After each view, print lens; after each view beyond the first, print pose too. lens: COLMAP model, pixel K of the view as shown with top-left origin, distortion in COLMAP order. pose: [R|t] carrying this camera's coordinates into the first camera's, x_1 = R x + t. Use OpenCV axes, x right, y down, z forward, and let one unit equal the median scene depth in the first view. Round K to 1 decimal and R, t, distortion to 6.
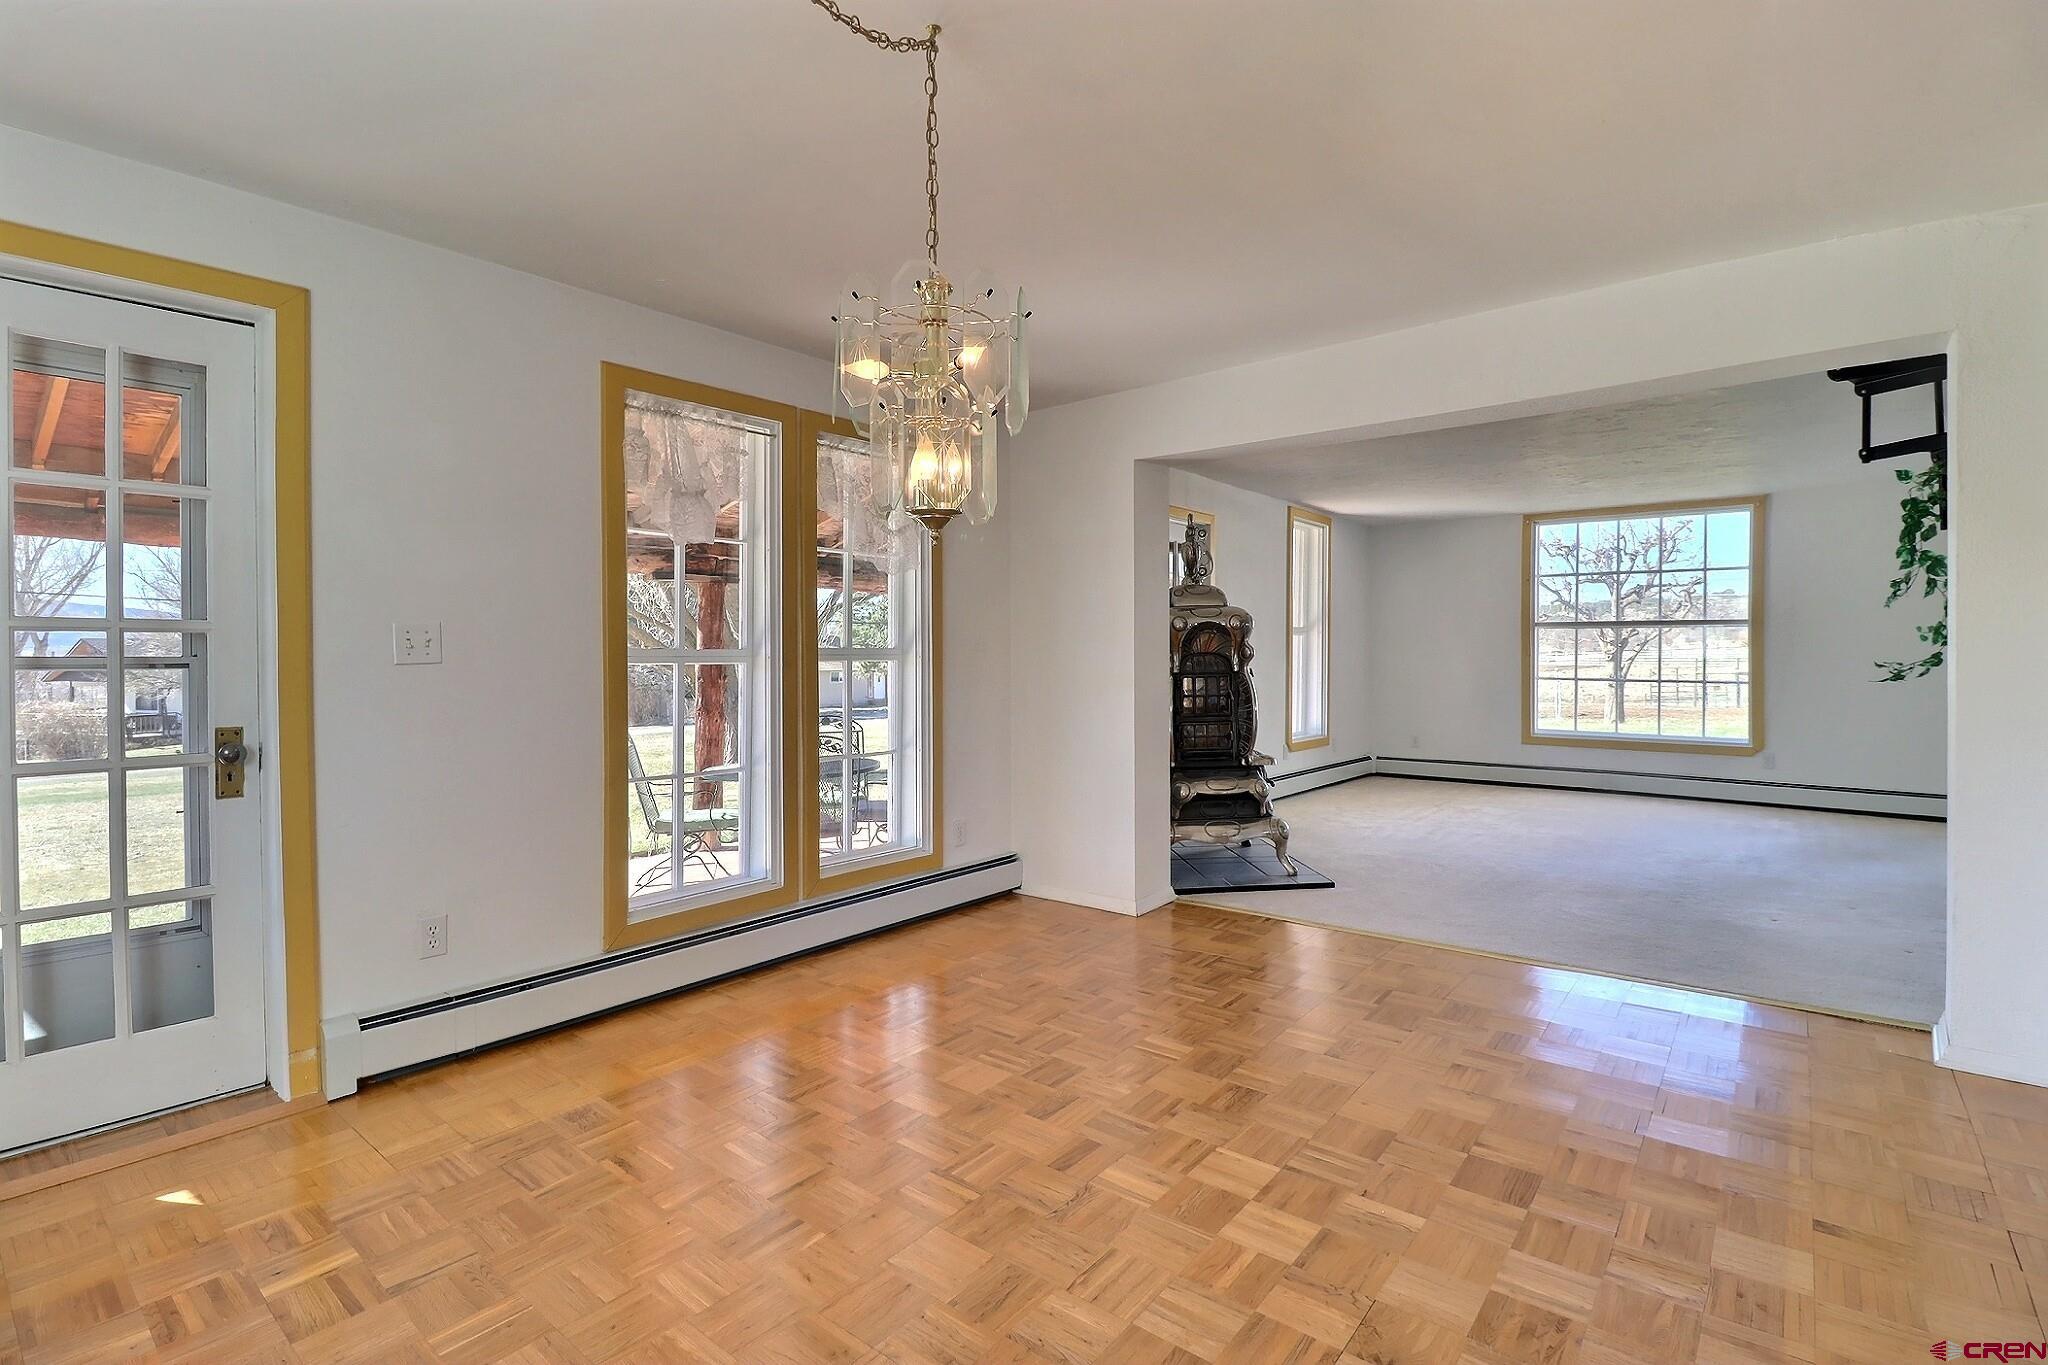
lens RADIAL K [[933.8, 0, 1024.0], [0, 933.8, 682.5], [0, 0, 1]] dist [0.000877, 0.000107]
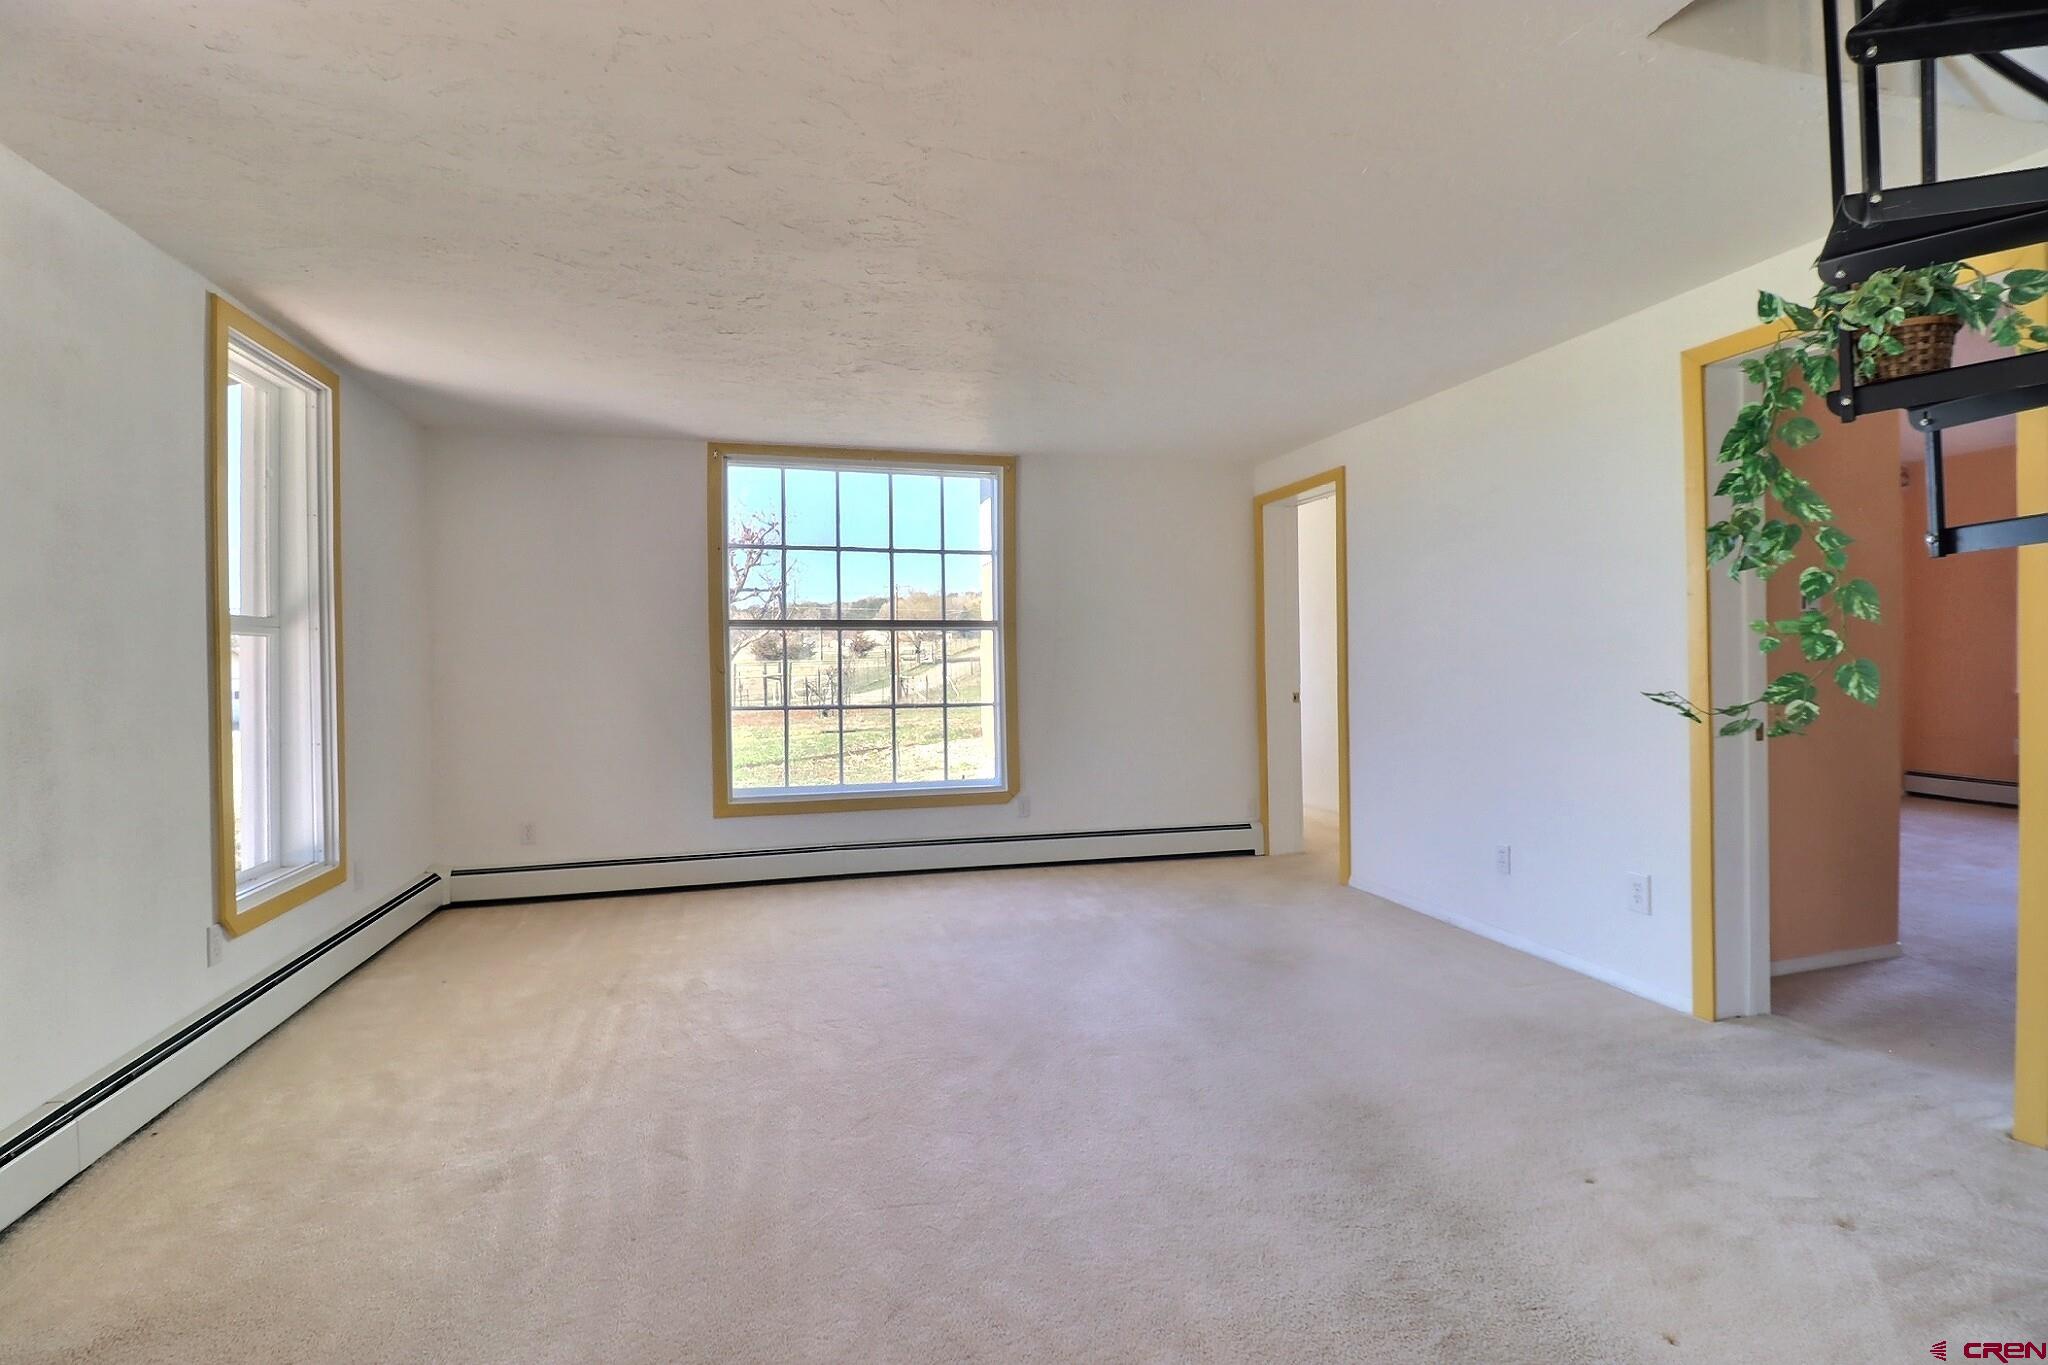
lens RADIAL K [[933.8, 0, 1024.0], [0, 933.8, 682.5], [0, 0, 1]] dist [0.000877, 0.000107]
pose [[0.563954, -0.031547, 0.825203, 0.152668], [0.032462, 0.999345, 0.016019, -0.027216], [-0.825168, 0.017753, 0.564609, 0.511814]]
